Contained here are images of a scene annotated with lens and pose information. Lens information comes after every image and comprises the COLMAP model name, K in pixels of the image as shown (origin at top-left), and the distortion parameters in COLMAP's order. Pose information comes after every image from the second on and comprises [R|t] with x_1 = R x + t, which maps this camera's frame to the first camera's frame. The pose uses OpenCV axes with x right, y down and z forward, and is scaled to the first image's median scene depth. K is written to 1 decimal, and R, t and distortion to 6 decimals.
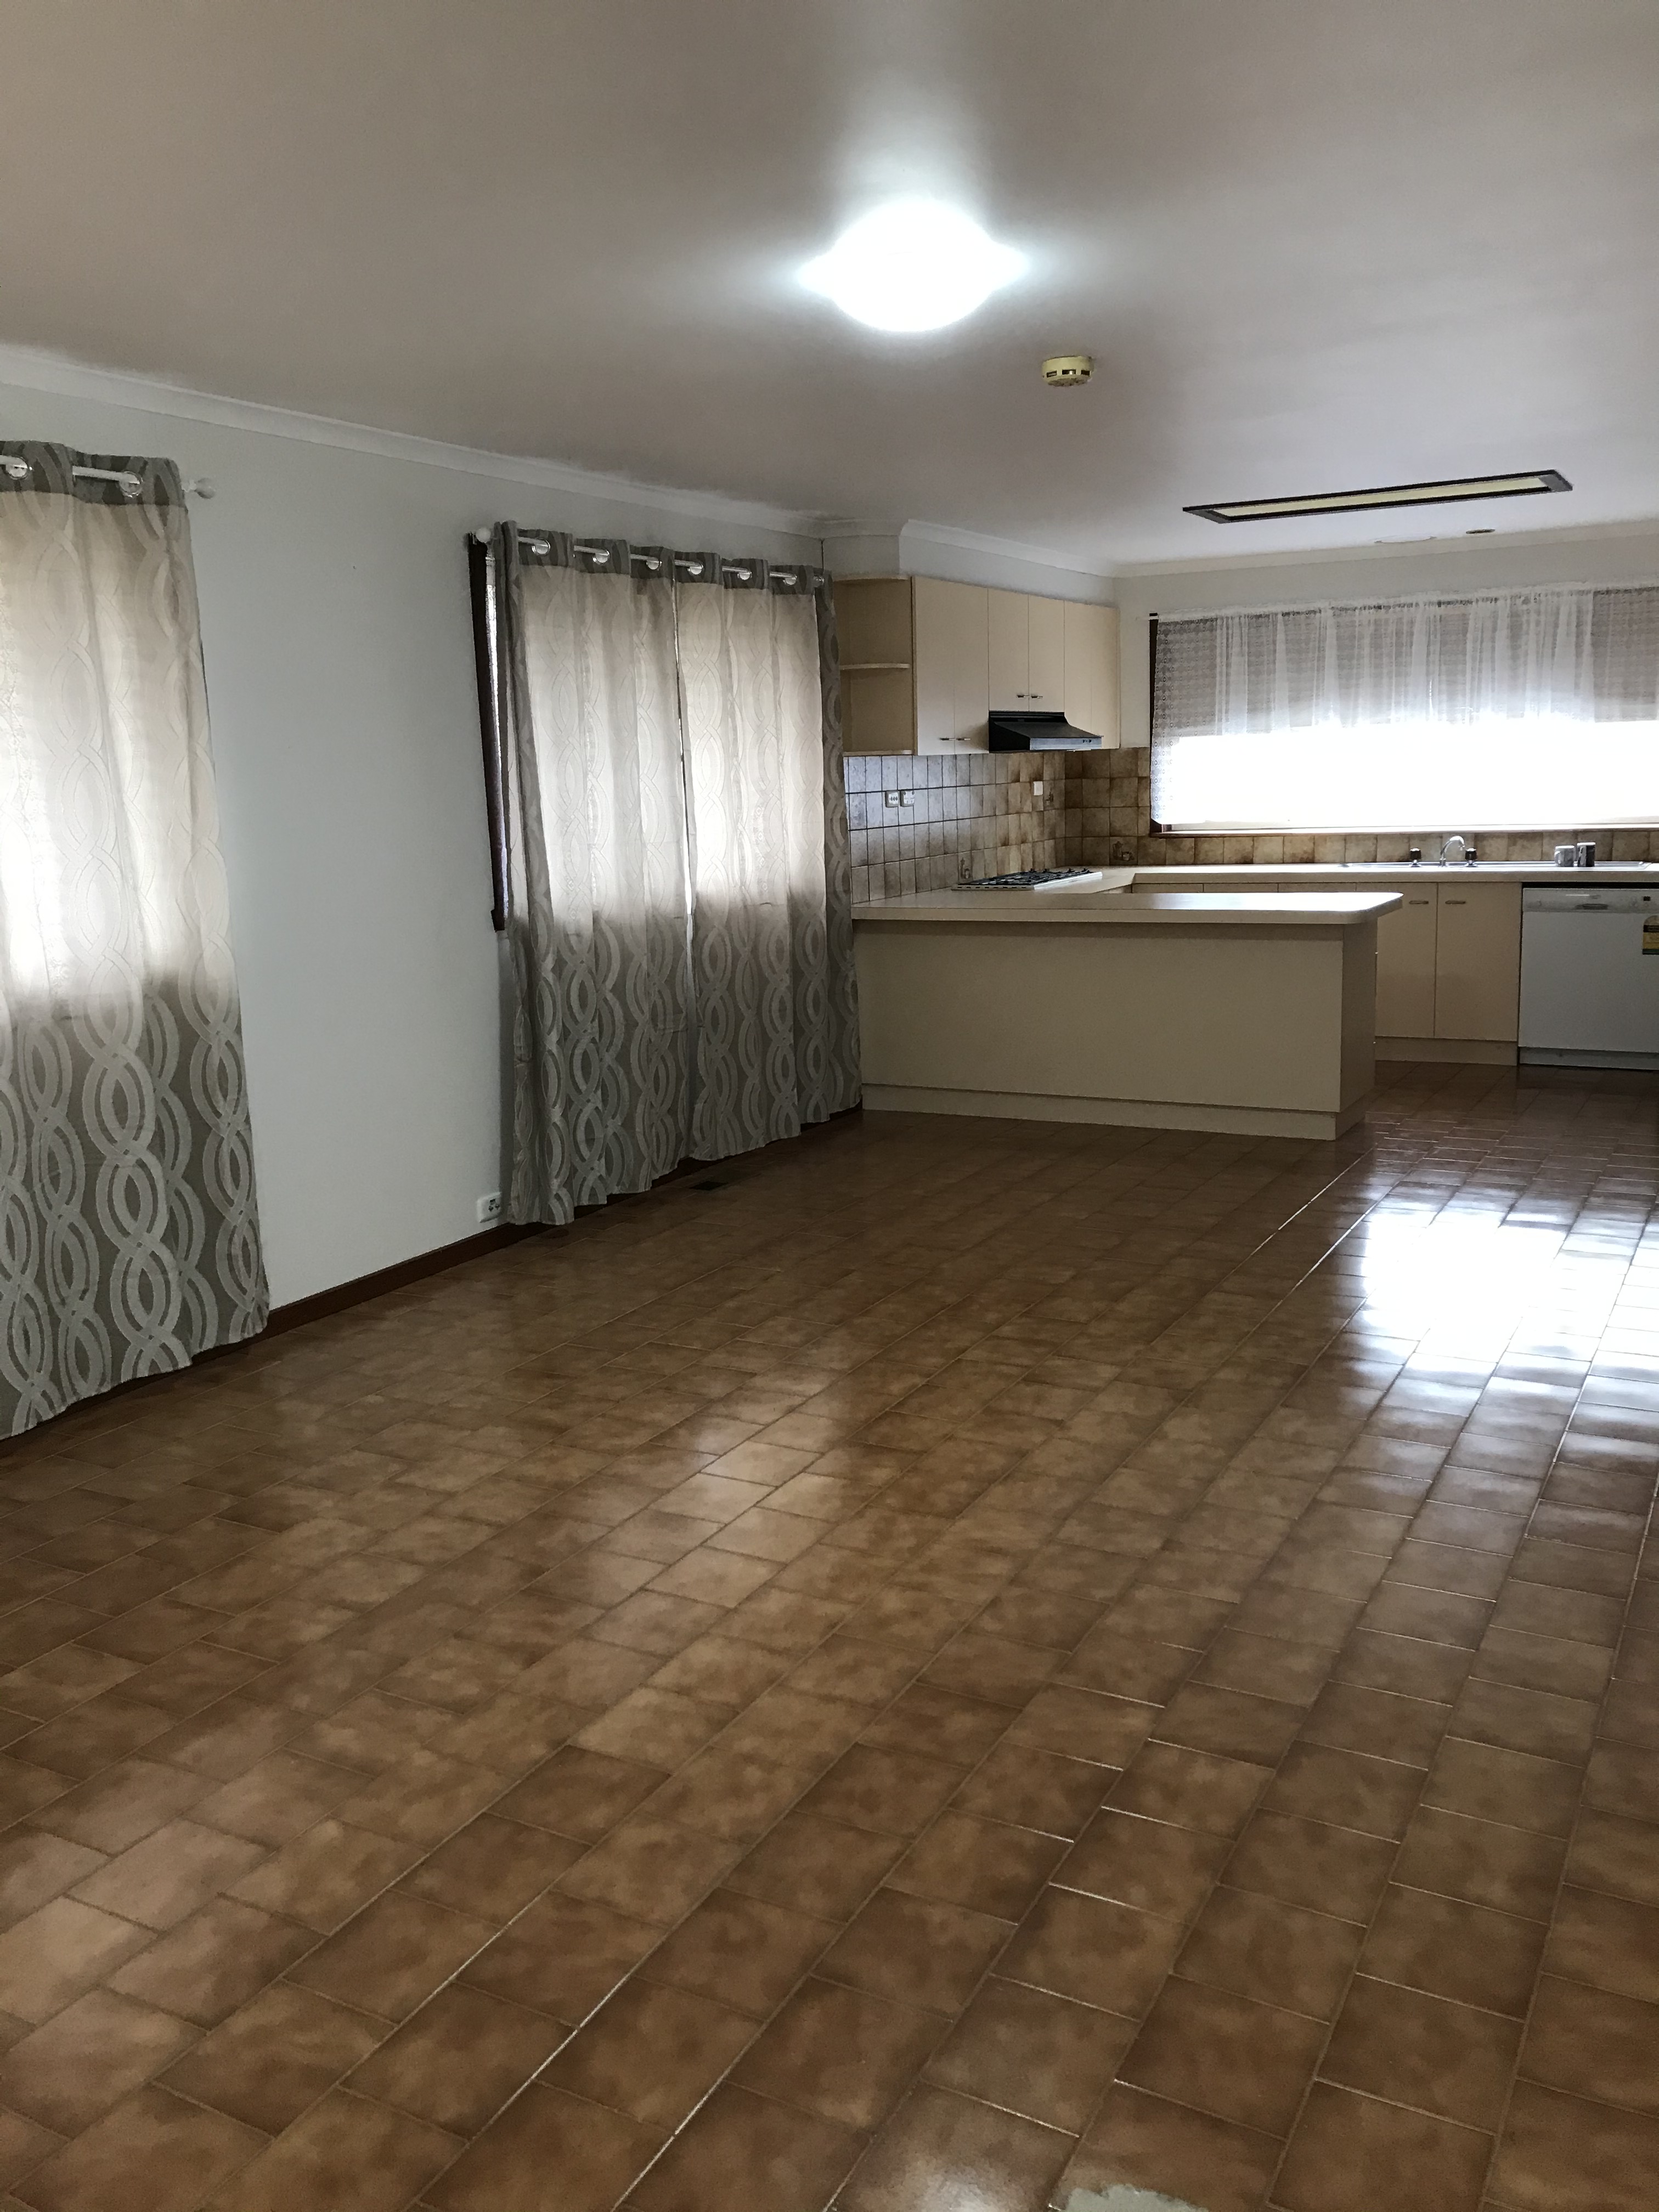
lens RADIAL K [[1874.9, 0, 835.5], [0, 1874.9, 1117.7], [0, 0, 1]] dist [0.055597, -0.004923]
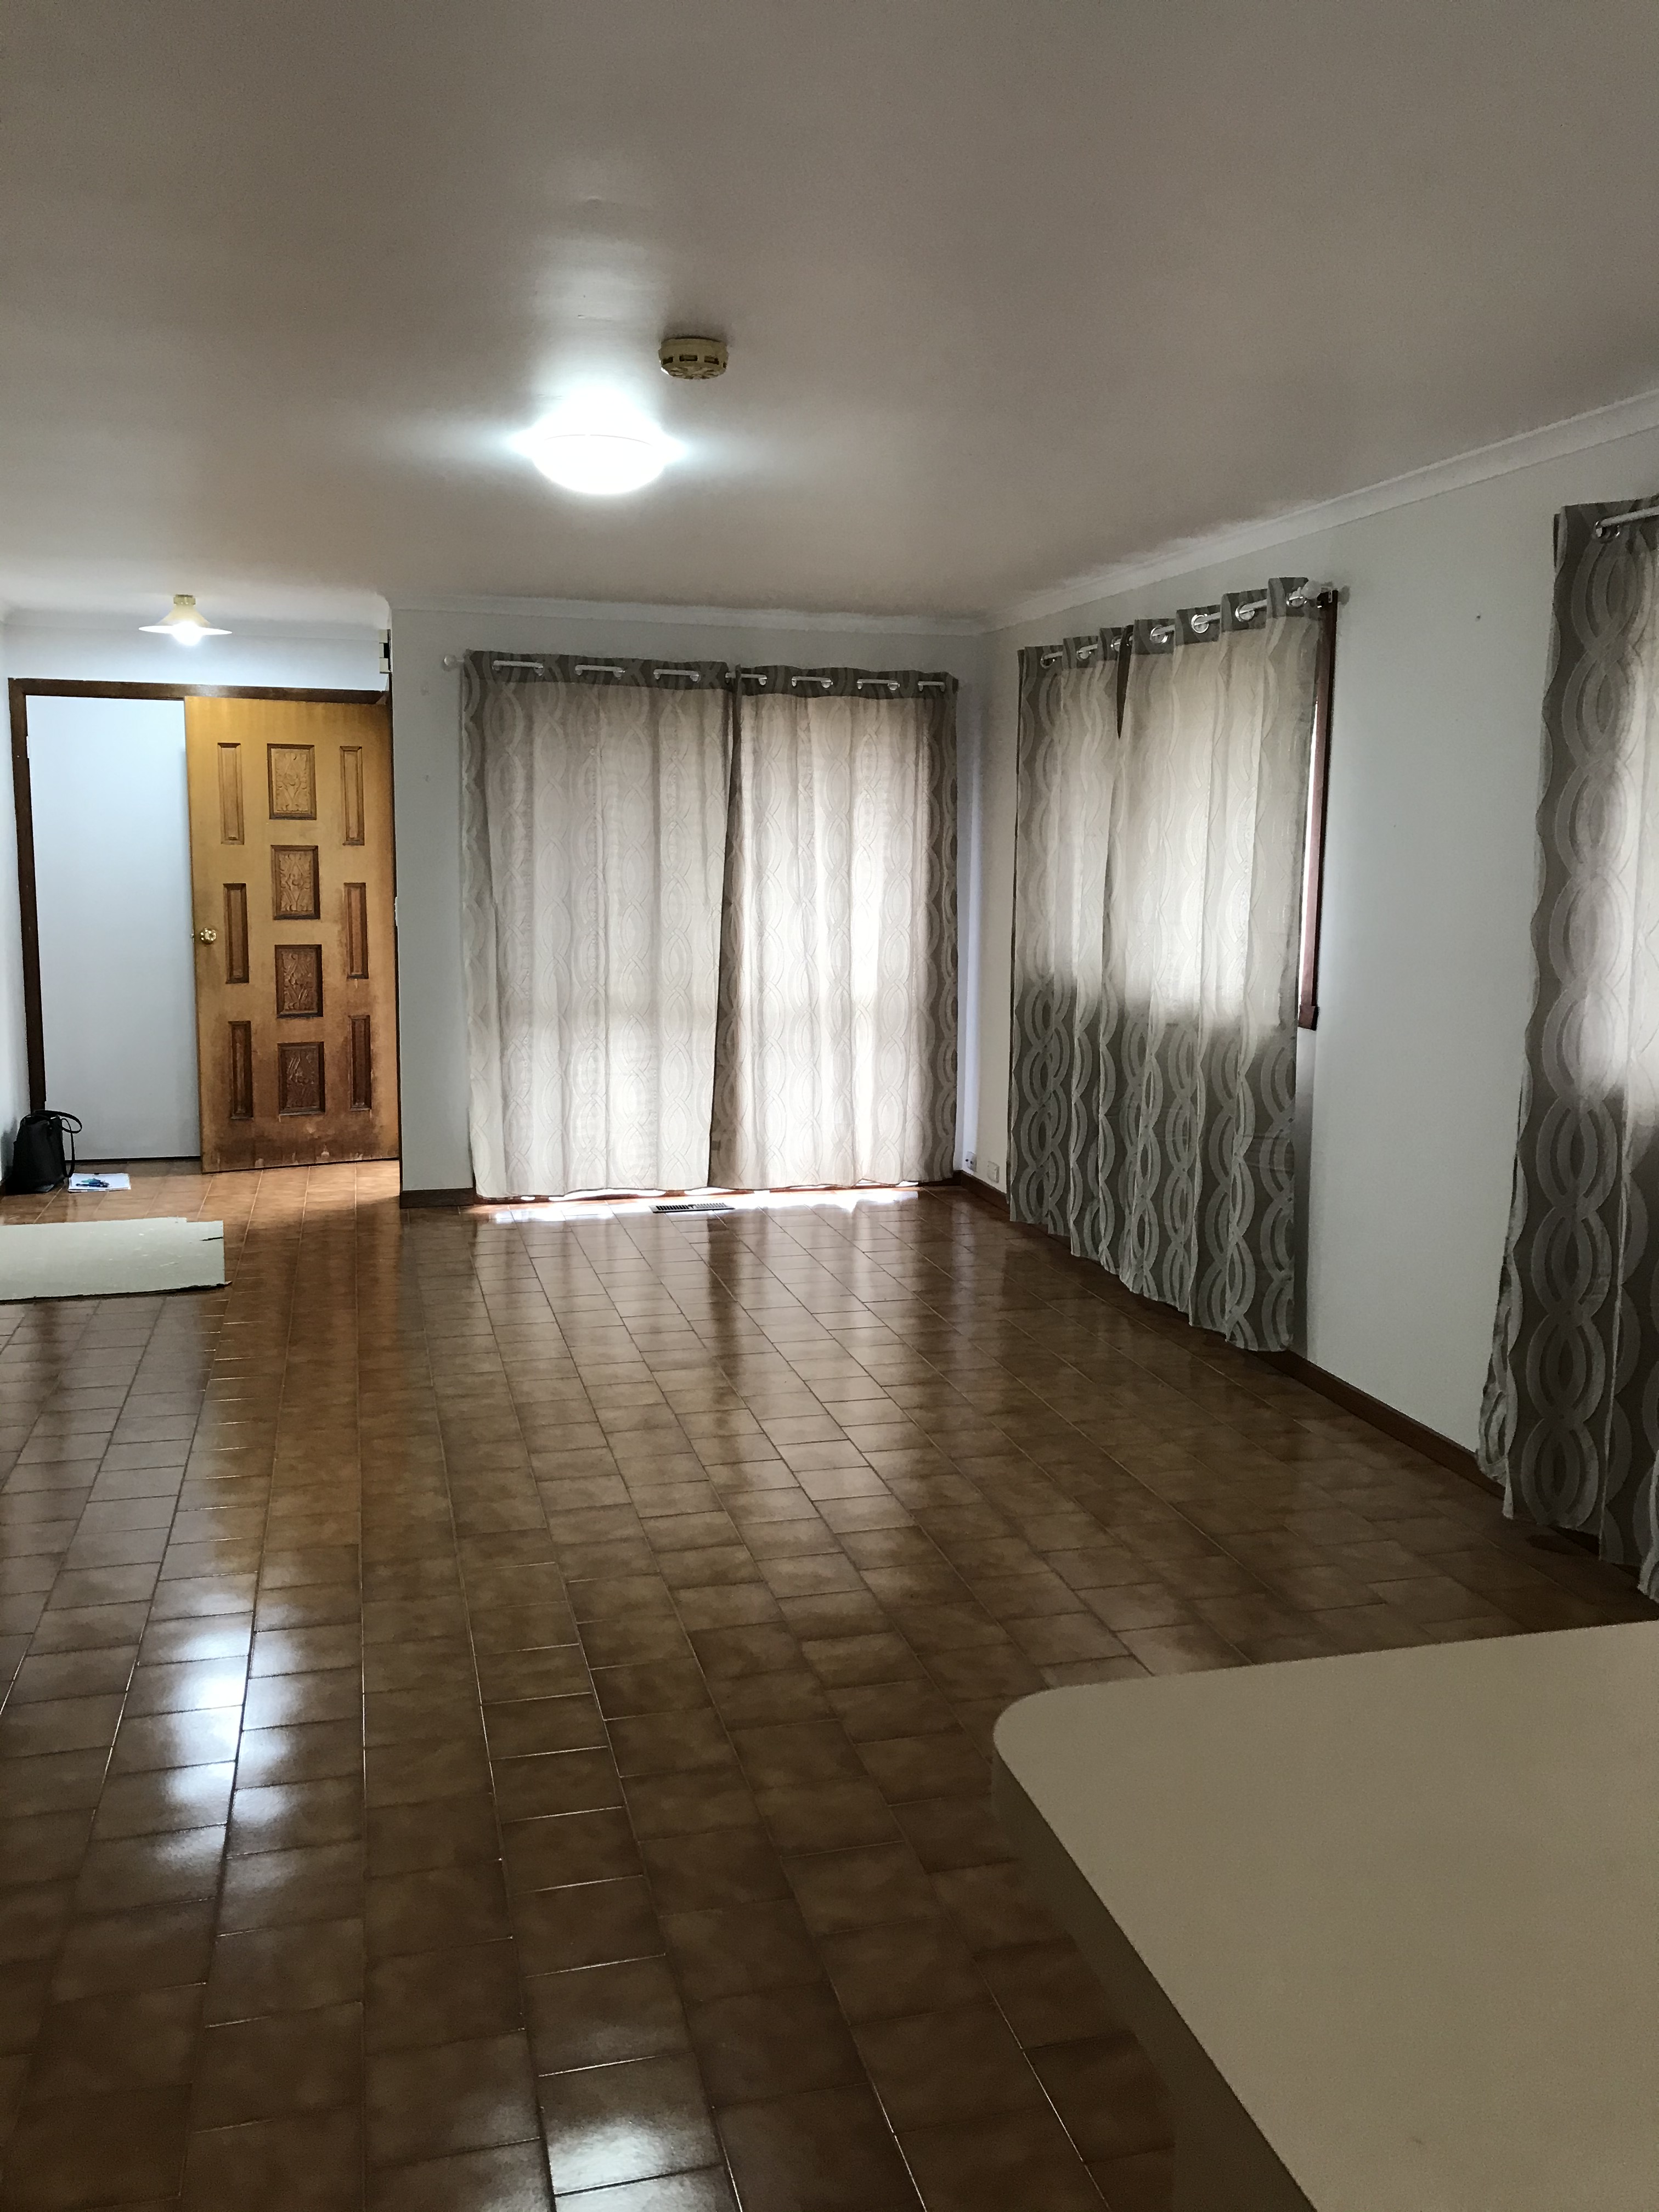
lens RADIAL K [[1780.2, 0, 829.8], [0, 1780.2, 1073.2], [0, 0, 1]] dist [0.009565, 0.002499]
pose [[-0.733521, 0.114811, -0.669899, 0.307647], [-0.112964, 0.951326, 0.286736, -0.172985], [0.670213, 0.286001, -0.684848, 0.825800]]
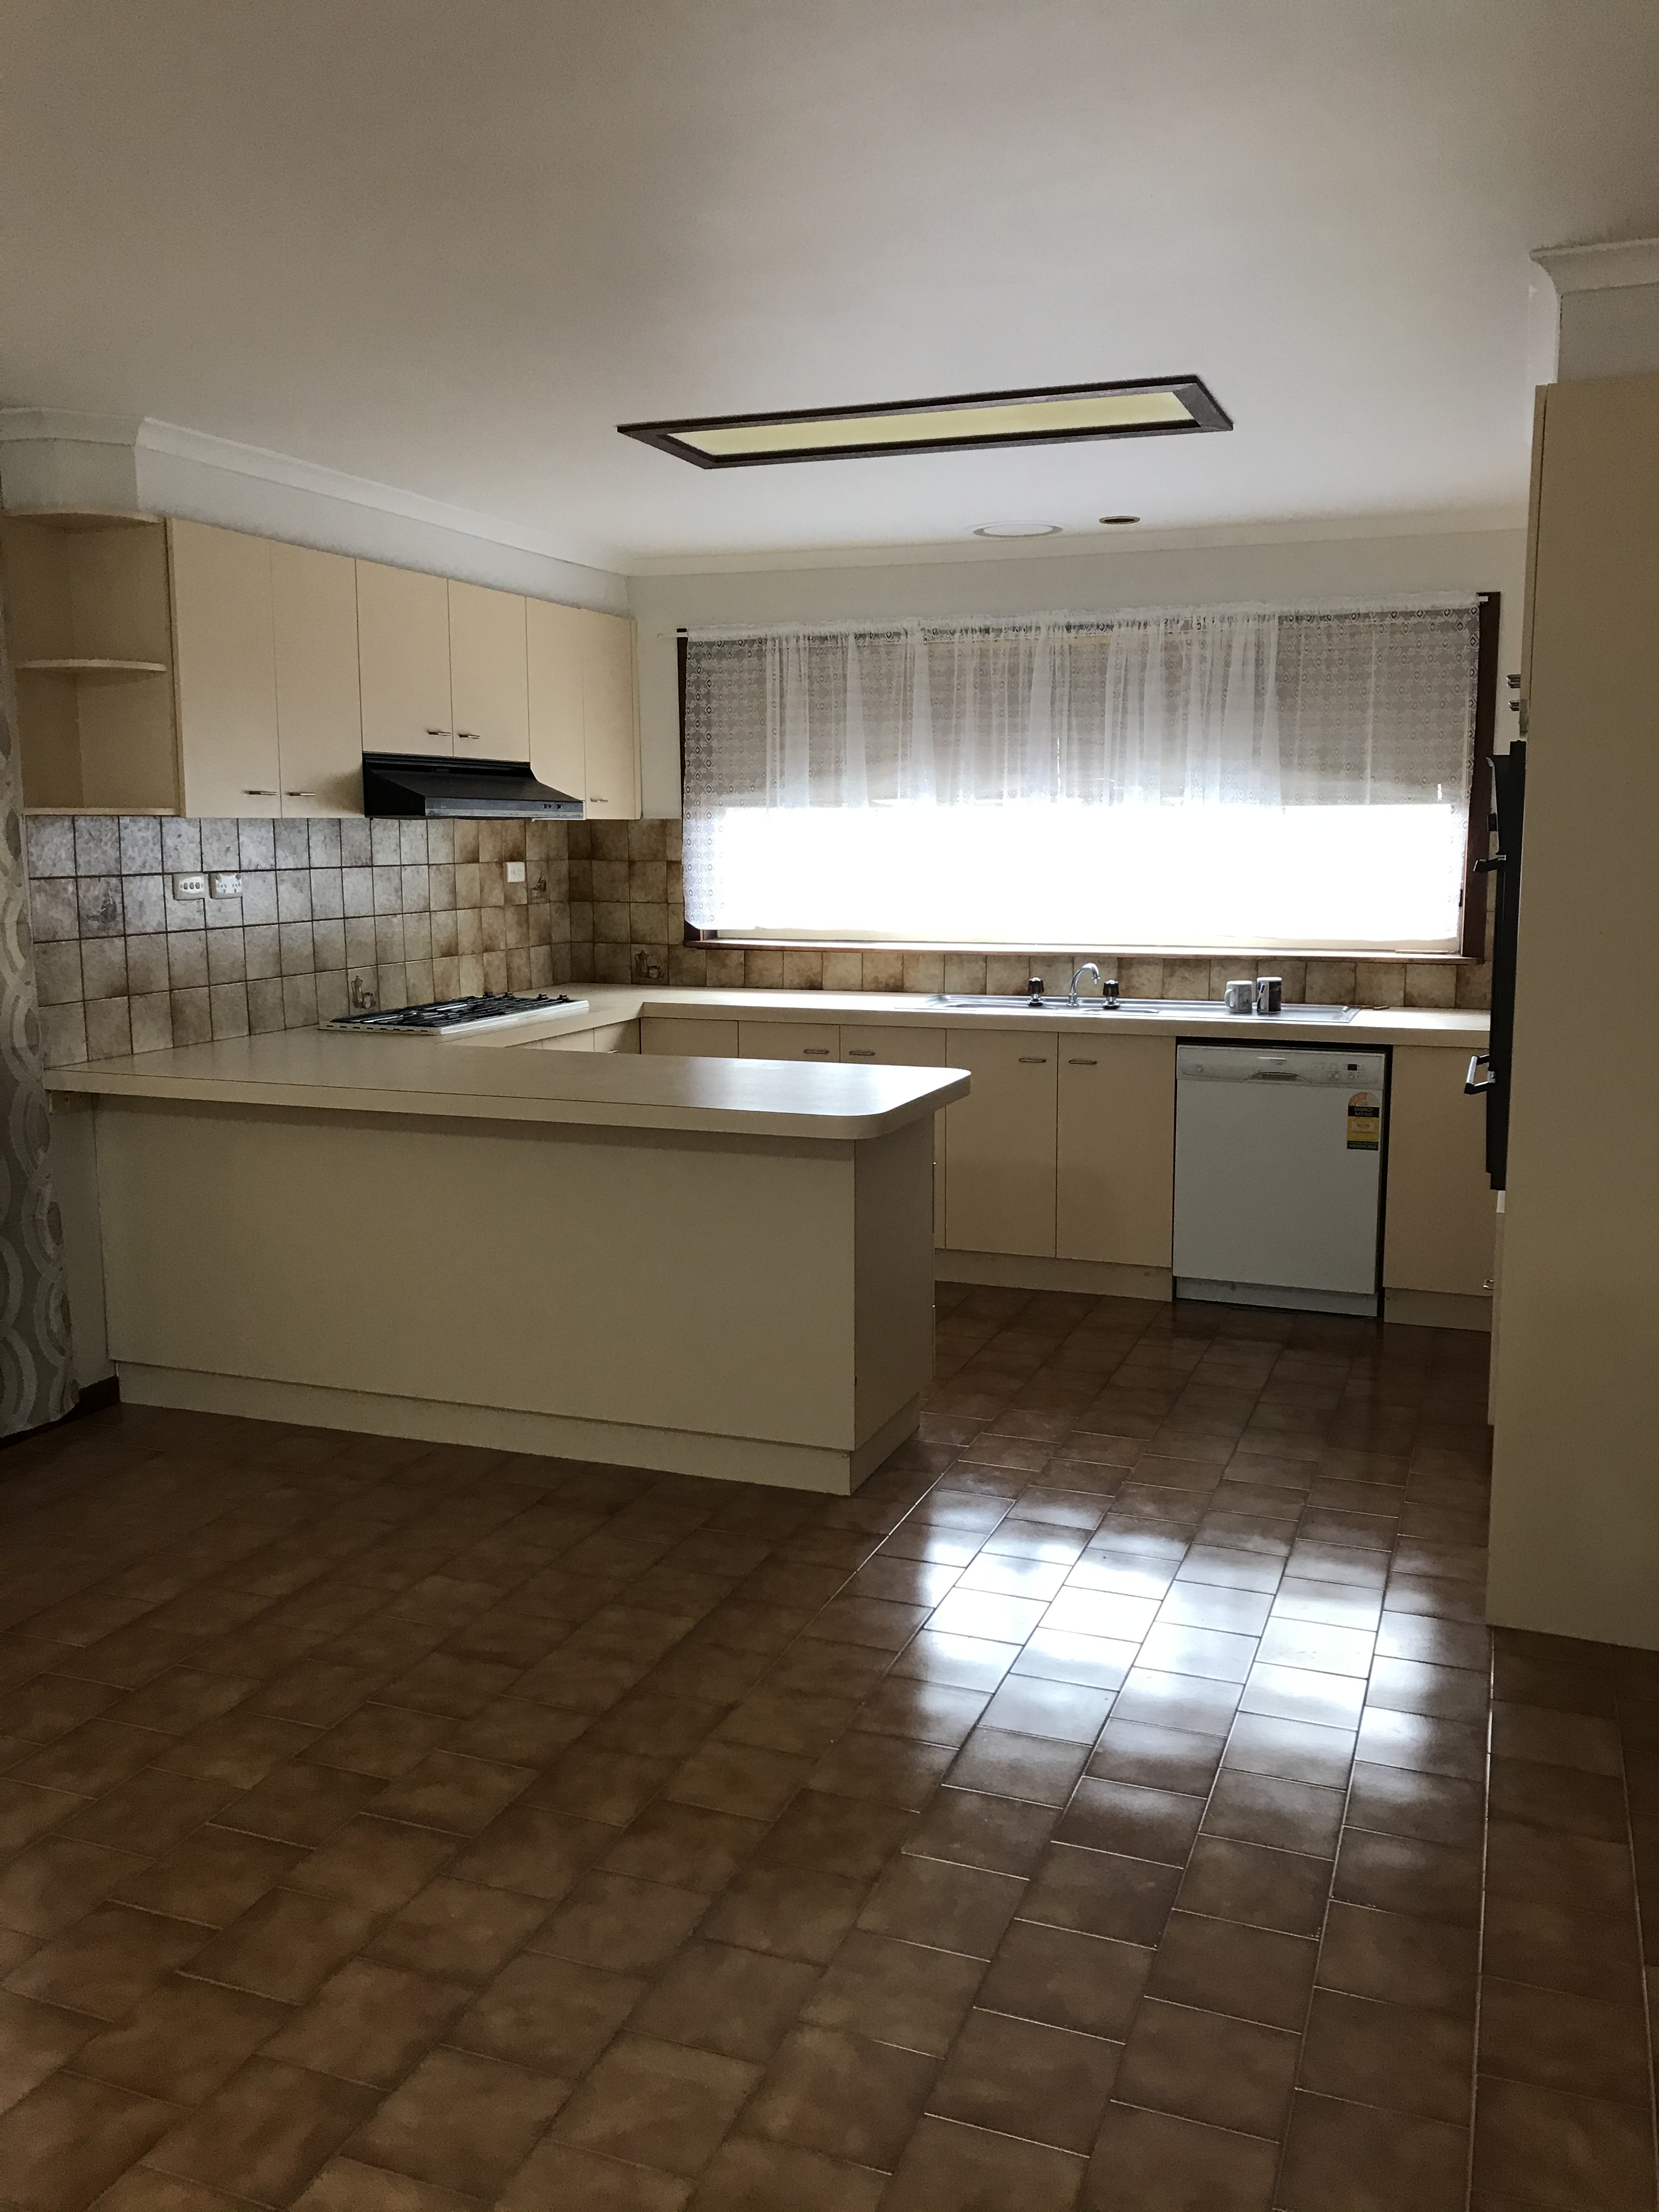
lens RADIAL K [[1837.6, 0, 829.5], [0, 1837.6, 1106.0], [0, 0, 1]] dist [0.276251, -0.610304]
pose [[0.991931, 0.011006, 0.126302, 0.146416], [-0.006546, 0.999342, -0.035670, -0.070630], [-0.126611, 0.034556, 0.991350, 0.334124]]
